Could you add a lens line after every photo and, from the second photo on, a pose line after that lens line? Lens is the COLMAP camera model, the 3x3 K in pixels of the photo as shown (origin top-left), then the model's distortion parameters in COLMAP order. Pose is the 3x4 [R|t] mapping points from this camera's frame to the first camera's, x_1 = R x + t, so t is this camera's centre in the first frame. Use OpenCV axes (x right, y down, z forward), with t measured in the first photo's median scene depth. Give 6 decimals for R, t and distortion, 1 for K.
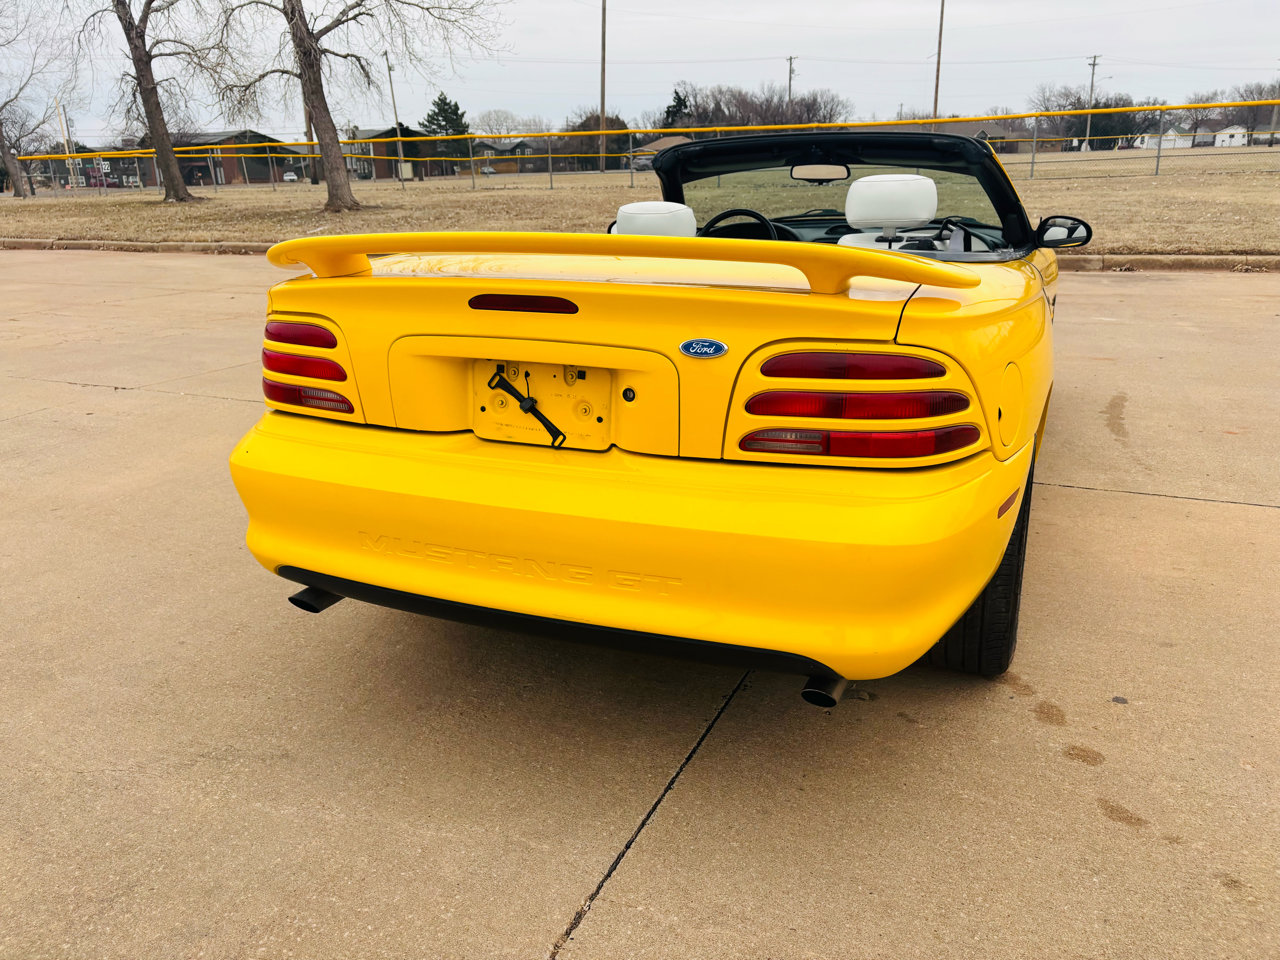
lens RADIAL K [[958.7, 0, 642.6], [0, 958.7, 483.5], [0, 0, 1]] dist [0.063240, -0.067230]
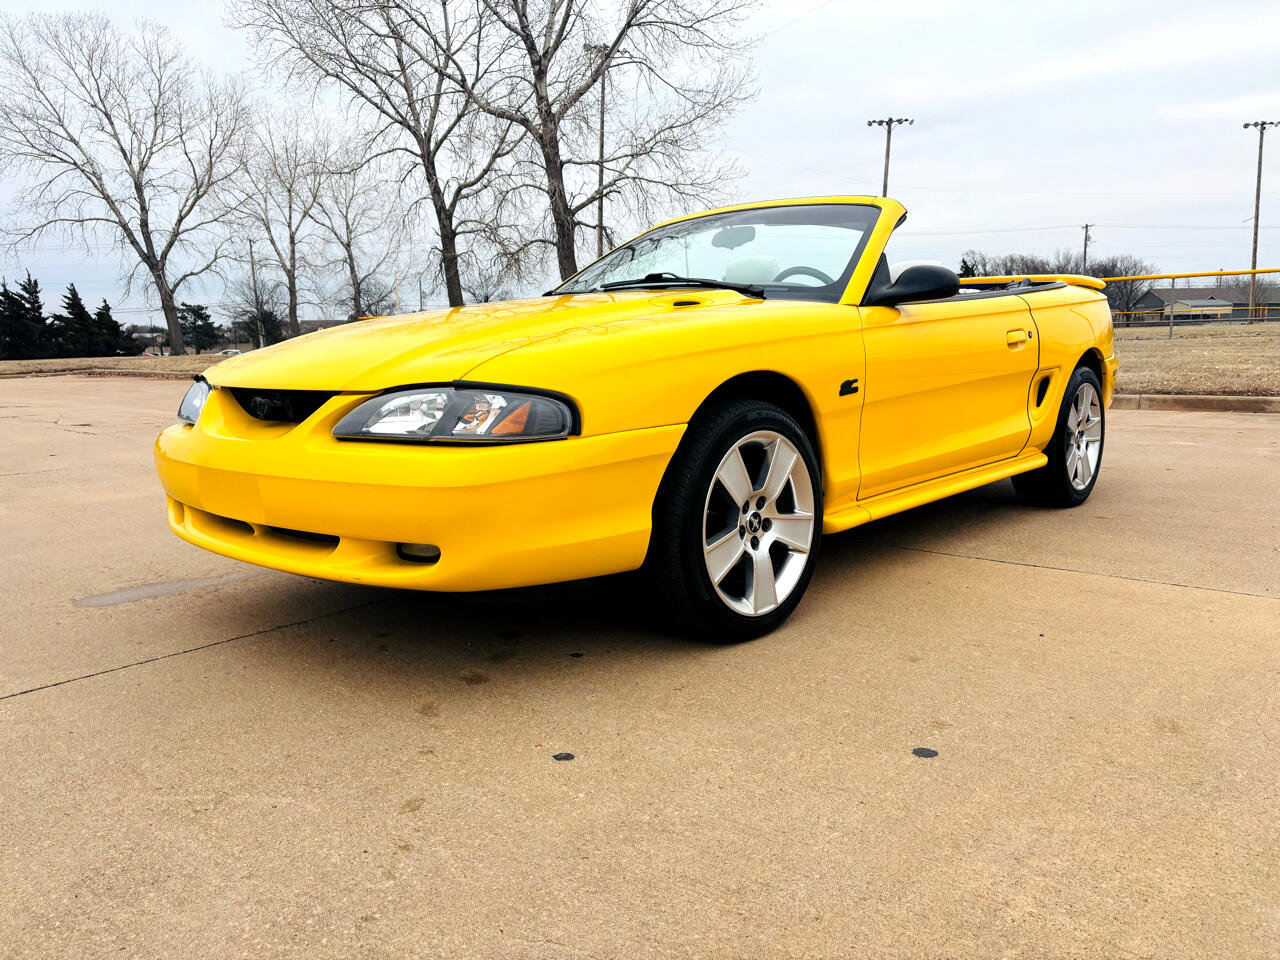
lens RADIAL K [[966.6, 0, 644.5], [0, 966.6, 459.6], [0, 0, 1]] dist [0.029377, -0.011767]
pose [[0.956760, 0.044255, -0.287492, 0.080587], [-0.097261, 0.980142, -0.172804, 0.017587], [0.274136, 0.193294, 0.942065, -0.003049]]
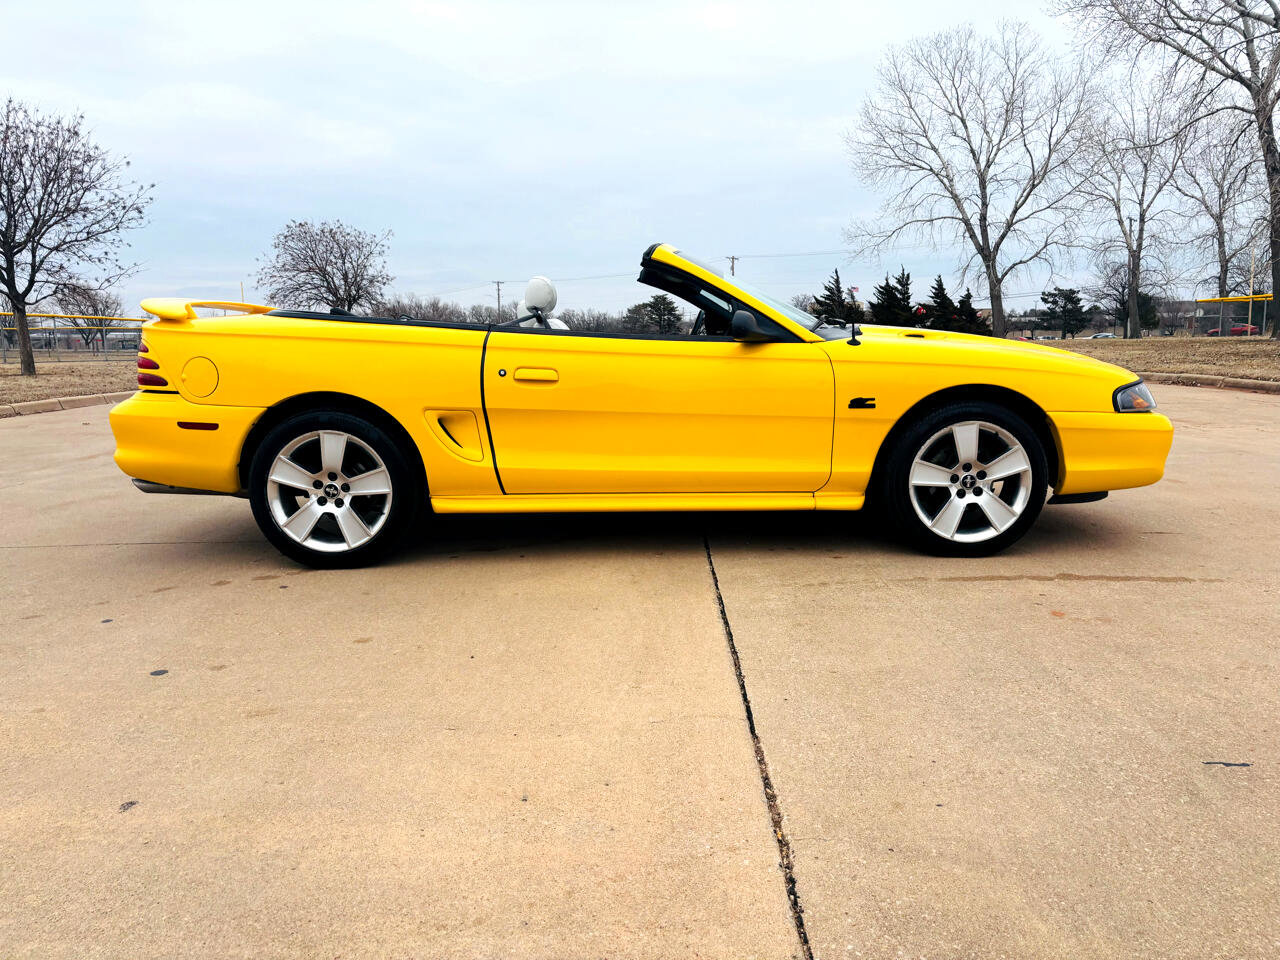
lens RADIAL K [[966.2, 0, 646.7], [0, 966.2, 475.0], [0, 0, 1]] dist [0.035987, -0.026998]
pose [[0.403055, 0.148496, -0.903048, 0.199785], [-0.281659, 0.958982, 0.031982, -0.016010], [0.870755, 0.241461, 0.428347, 0.073899]]
